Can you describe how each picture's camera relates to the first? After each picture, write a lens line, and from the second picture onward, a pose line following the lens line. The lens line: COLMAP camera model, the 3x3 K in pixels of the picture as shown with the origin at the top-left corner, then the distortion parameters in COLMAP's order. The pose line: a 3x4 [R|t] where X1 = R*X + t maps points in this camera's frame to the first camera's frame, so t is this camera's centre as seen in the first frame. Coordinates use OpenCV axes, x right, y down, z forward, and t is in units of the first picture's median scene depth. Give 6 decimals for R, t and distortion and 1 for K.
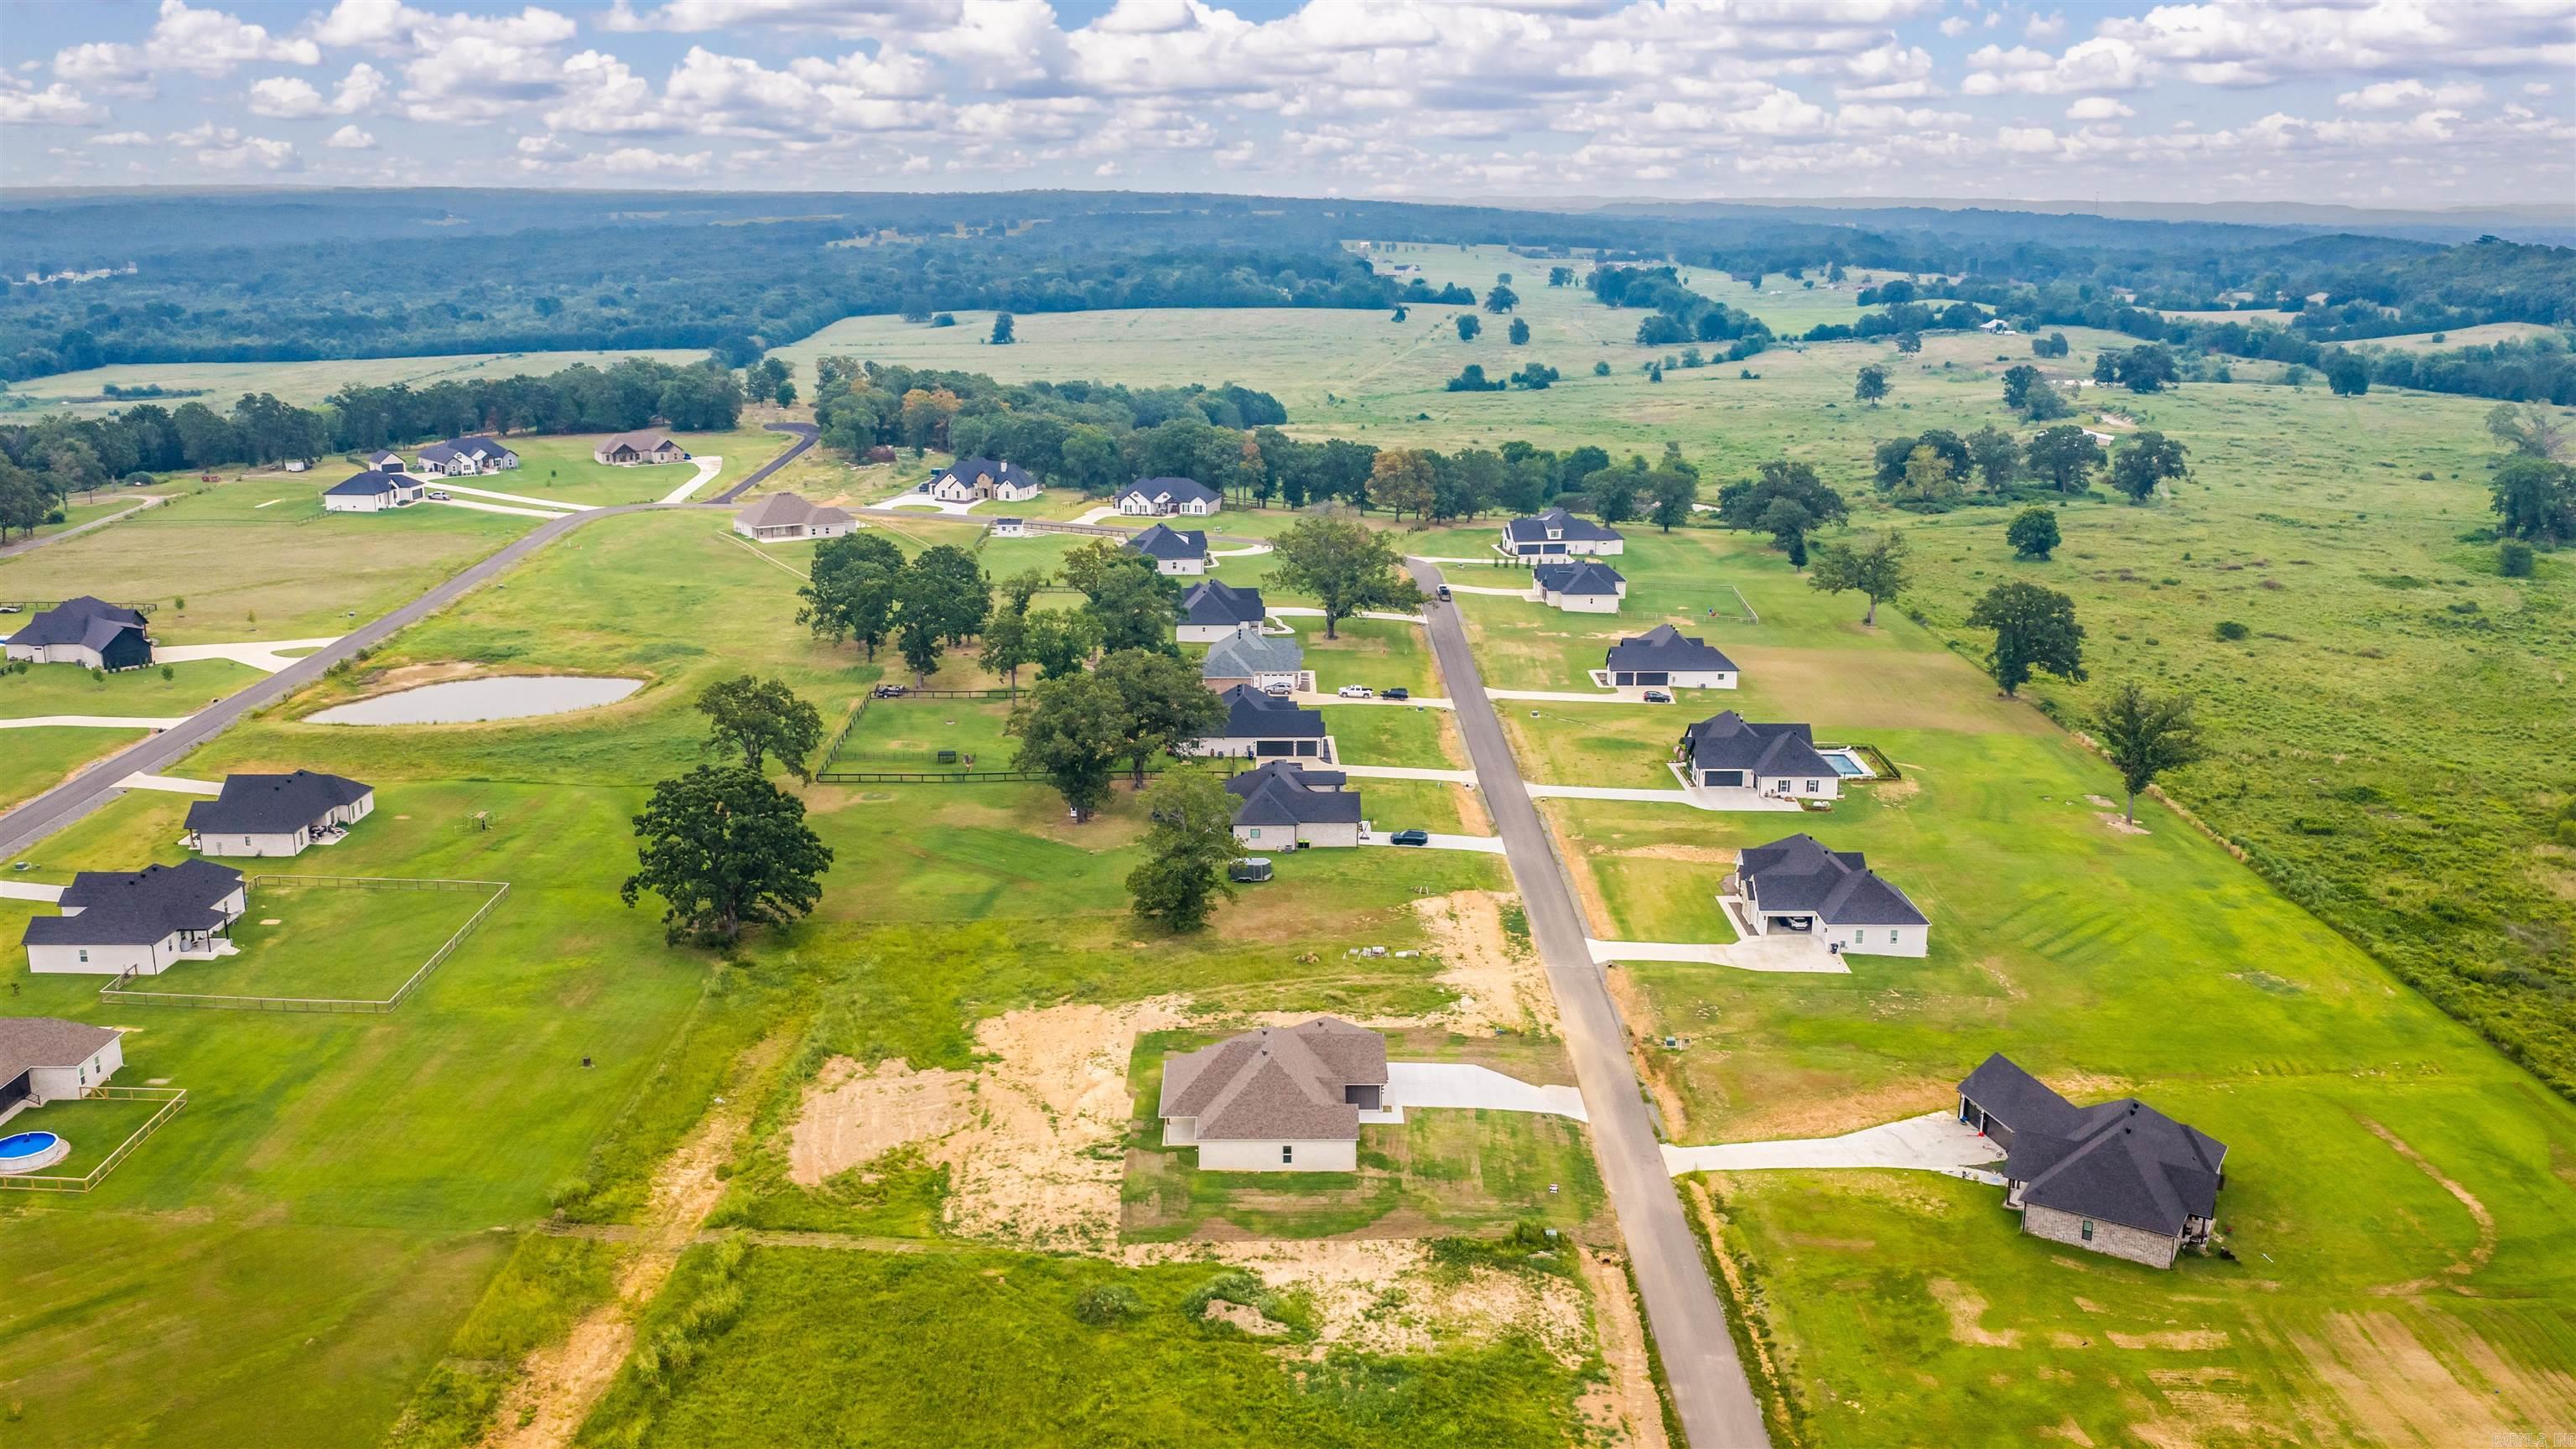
lens RADIAL K [[2130.8, 0, 1288.0], [0, 2130.8, 724.5], [0, 0, 1]] dist [0.014272, -0.016576]
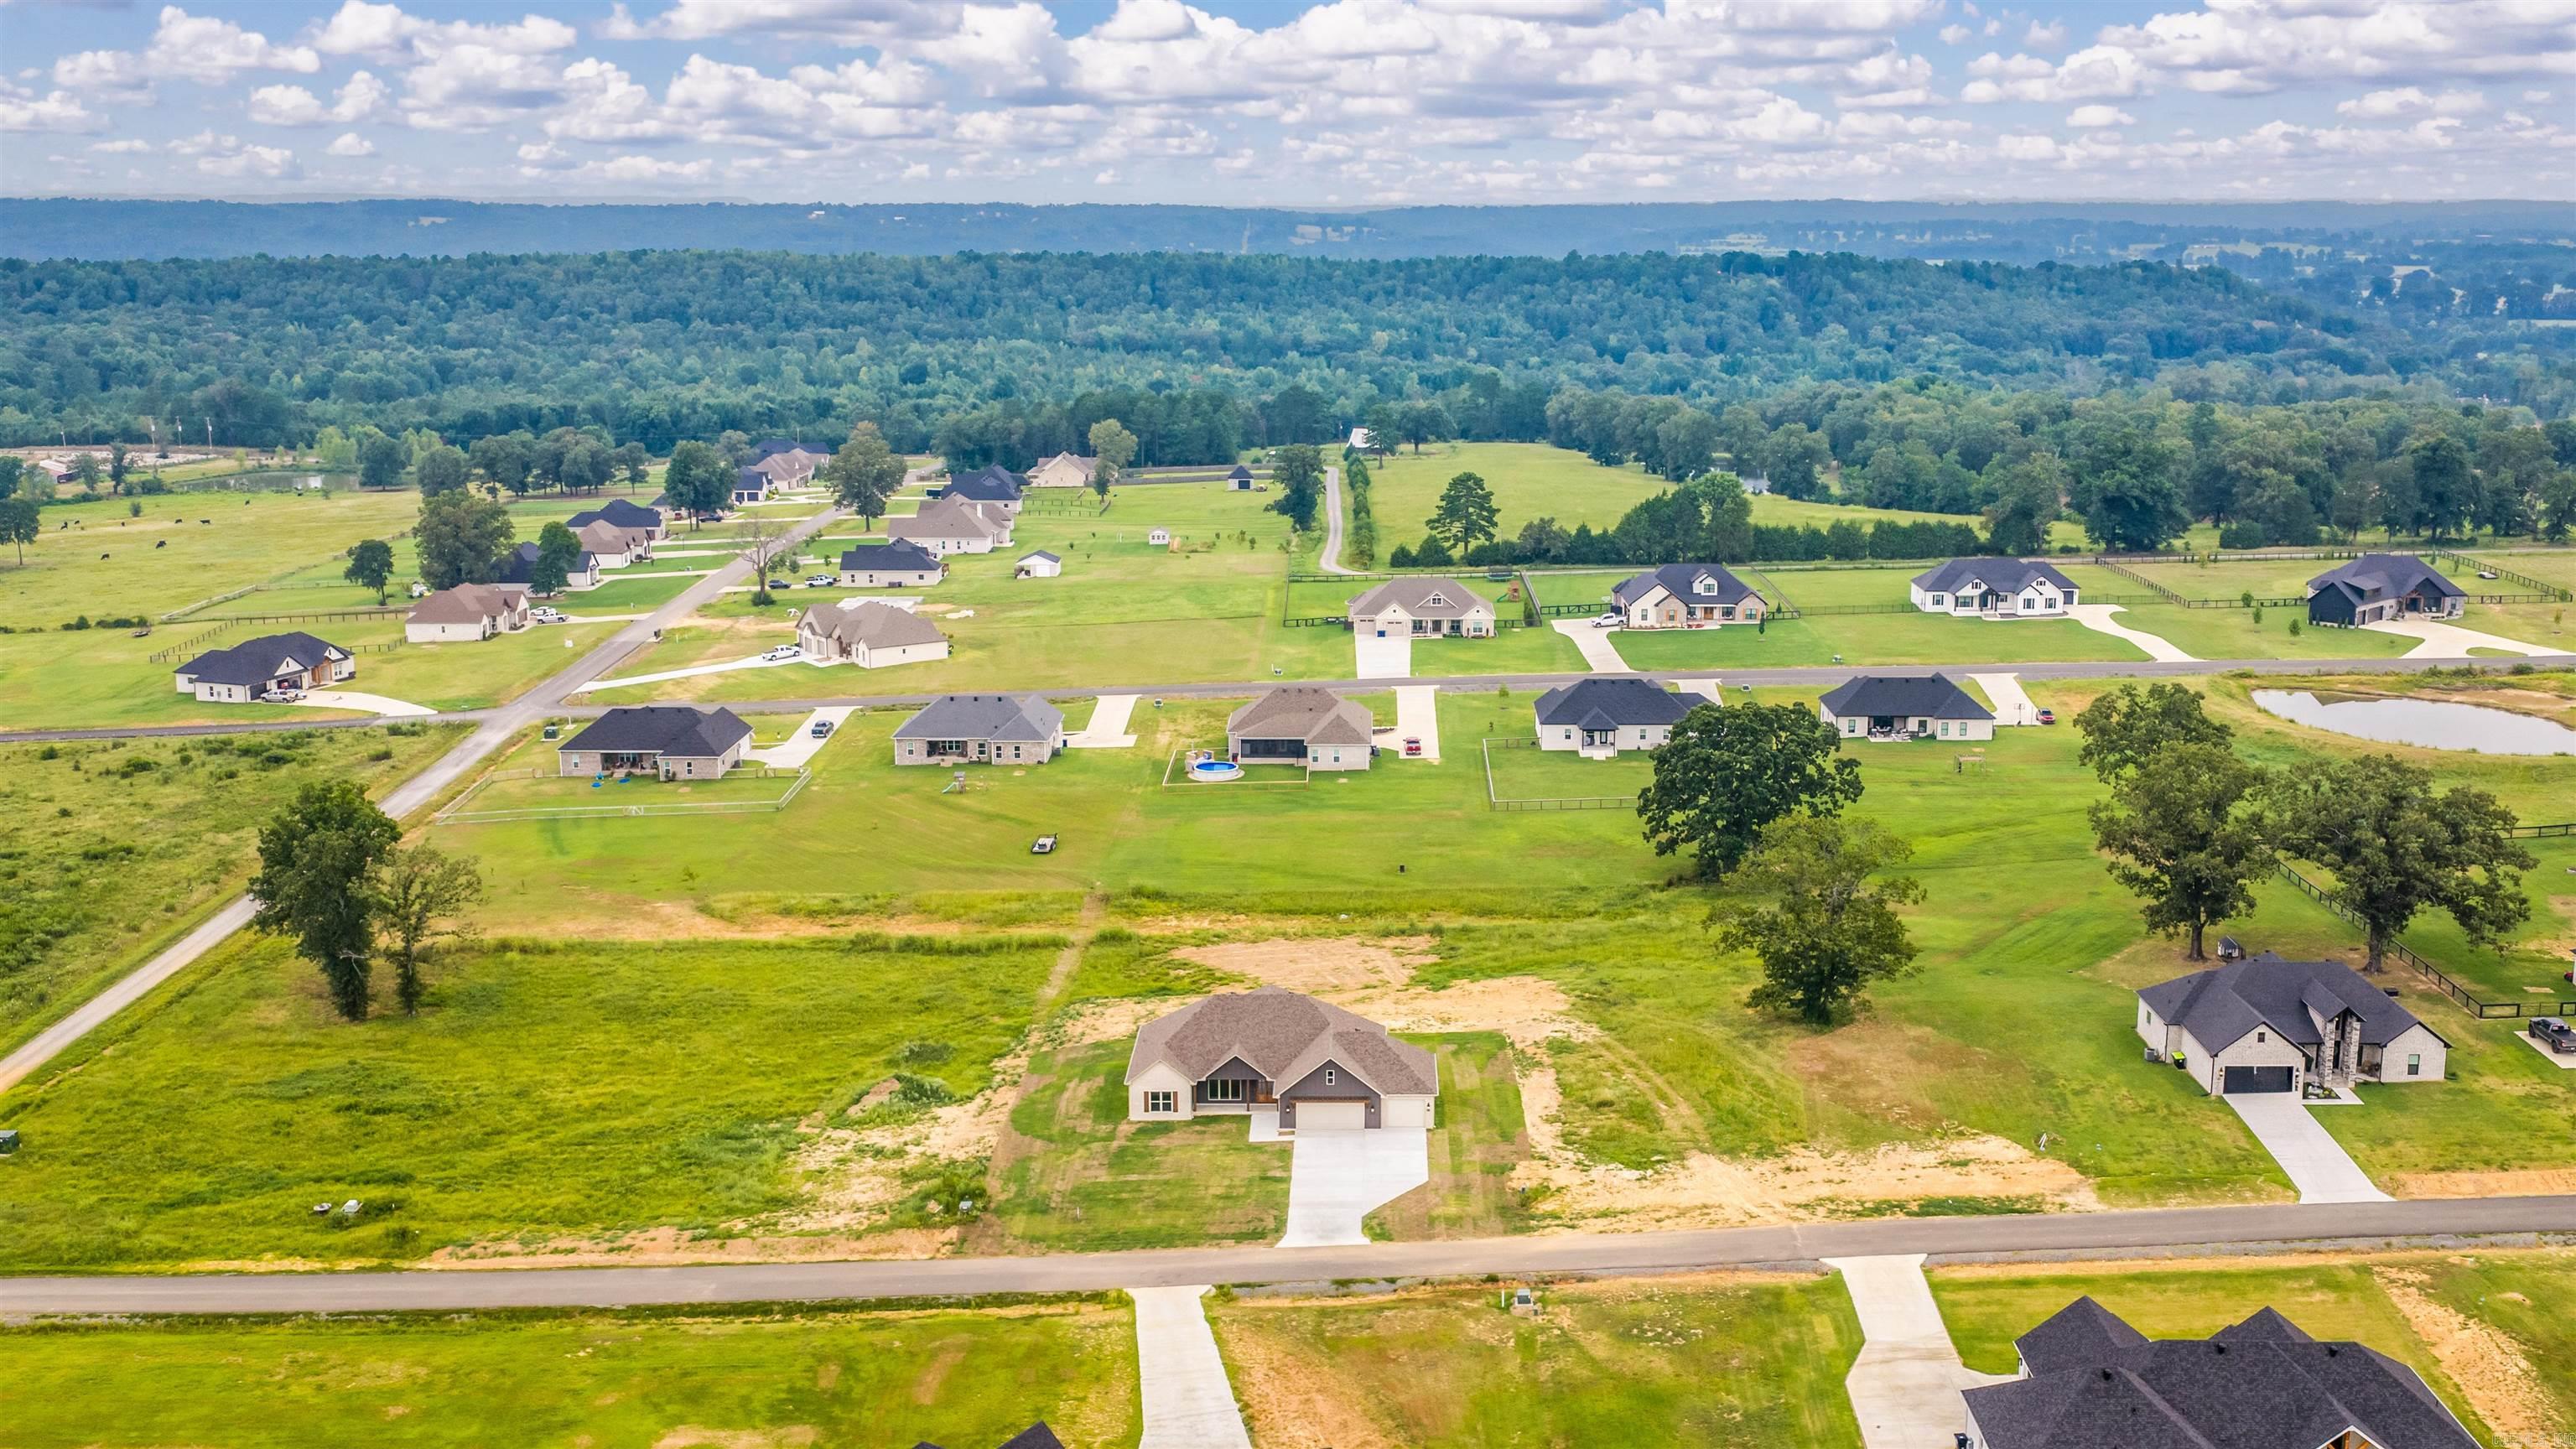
lens RADIAL K [[2519.3, 0, 1382.6], [0, 2519.3, 776.8], [0, 0, 1]] dist [0.017017, -0.014559]
pose [[-0.008486, 0.218813, -0.975730, 0.871449], [-0.244110, 0.945790, 0.214222, -0.153362], [0.969711, 0.240003, 0.045389, 0.854185]]
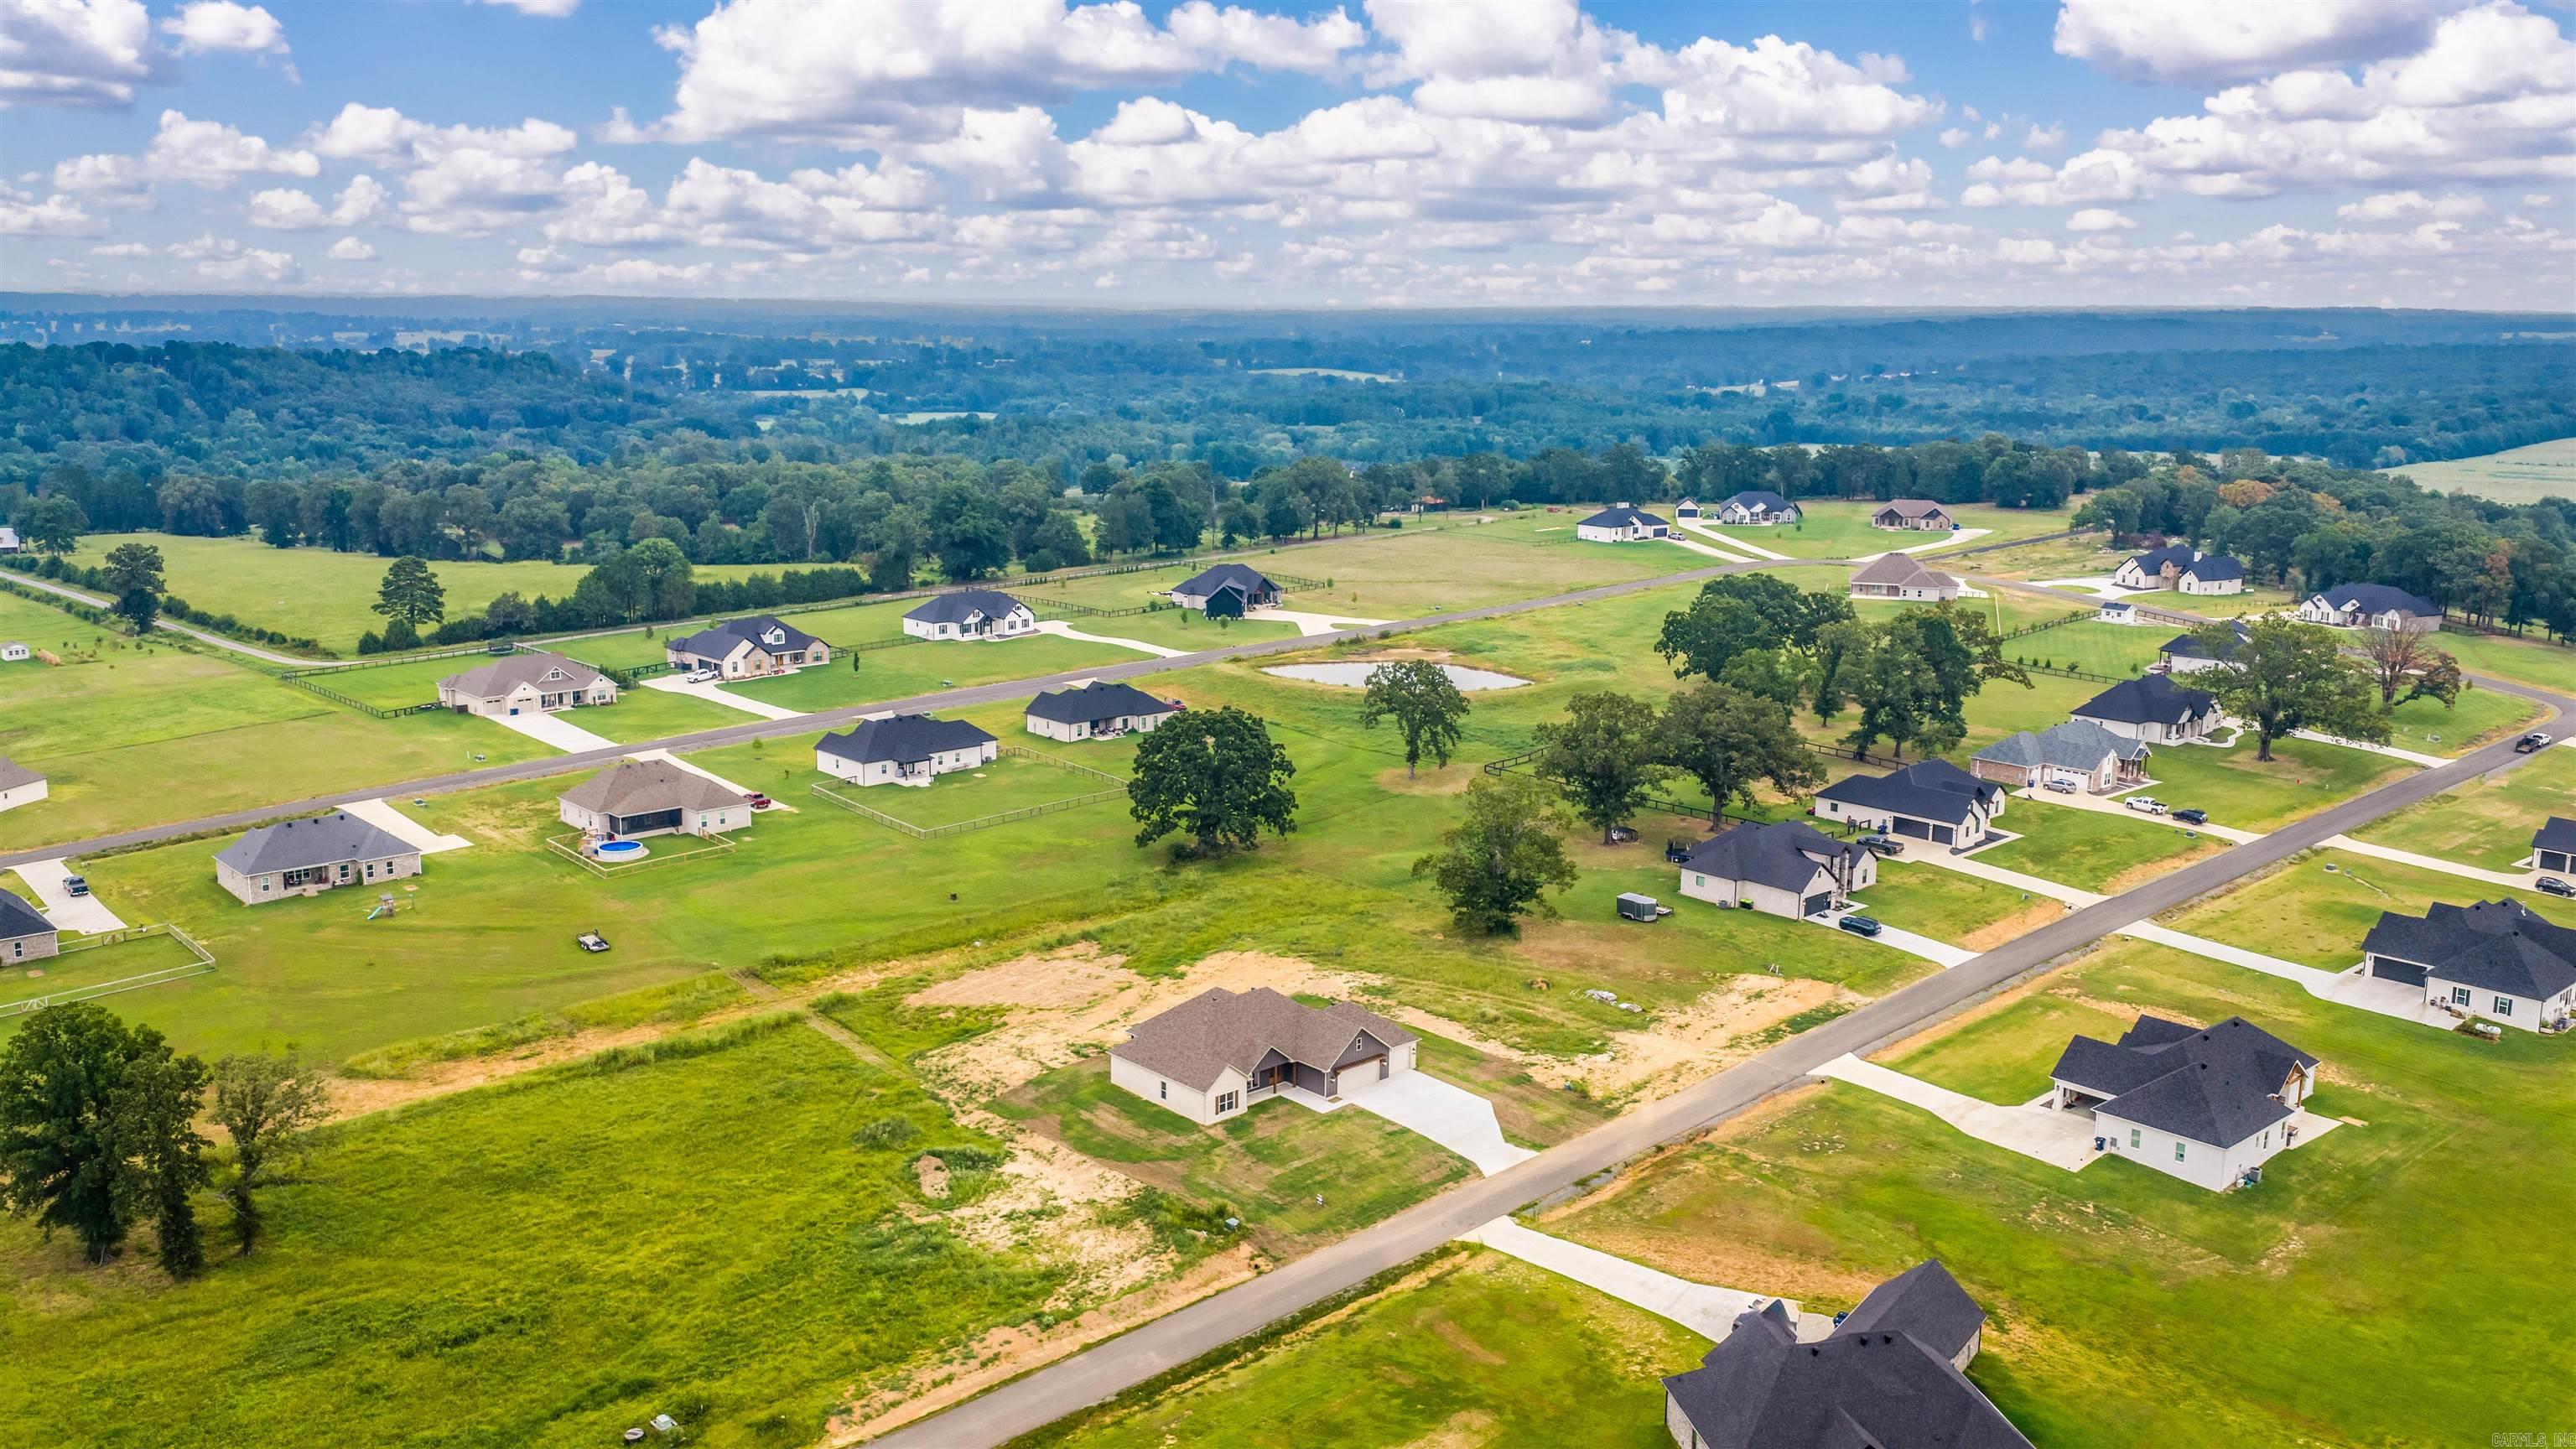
lens RADIAL K [[2130.8, 0, 1288.0], [0, 2130.8, 724.5], [0, 0, 1]] dist [0.014272, -0.016576]
pose [[0.662912, 0.146657, -0.734193, 0.644493], [-0.186636, 0.982040, 0.027649, -0.010143], [0.725062, 0.118698, 0.678378, 0.269409]]
